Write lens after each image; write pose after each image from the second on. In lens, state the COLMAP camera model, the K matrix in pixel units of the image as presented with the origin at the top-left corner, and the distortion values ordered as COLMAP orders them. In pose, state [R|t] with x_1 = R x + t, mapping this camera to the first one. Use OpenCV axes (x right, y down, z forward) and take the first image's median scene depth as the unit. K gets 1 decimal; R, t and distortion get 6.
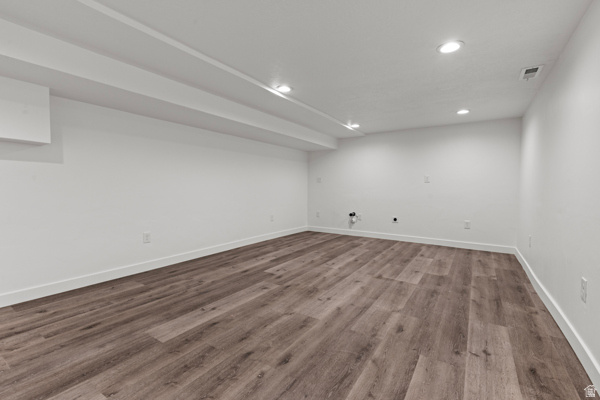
lens RADIAL K [[265.4, 0, 300.1], [0, 265.4, 198.1], [0, 0, 1]] dist [0.000589, 0.000308]
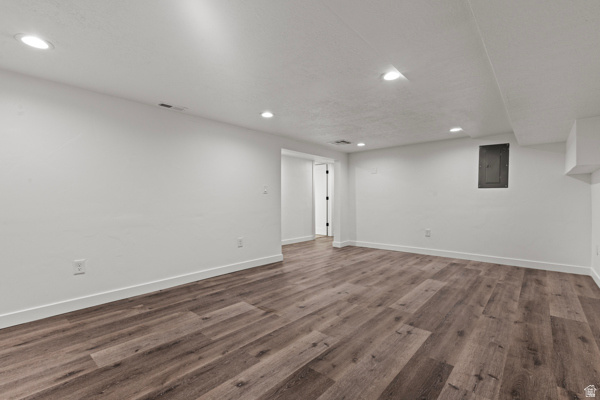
lens RADIAL K [[265.4, 0, 300.7], [0, 265.4, 200.4], [0, 0, 1]] dist [0.000589, 0.000308]
pose [[-0.990393, -0.004848, 0.138199, 0.104224], [0.000690, 0.999199, 0.039999, -0.083297], [-0.138282, 0.039710, -0.989596, 1.971675]]
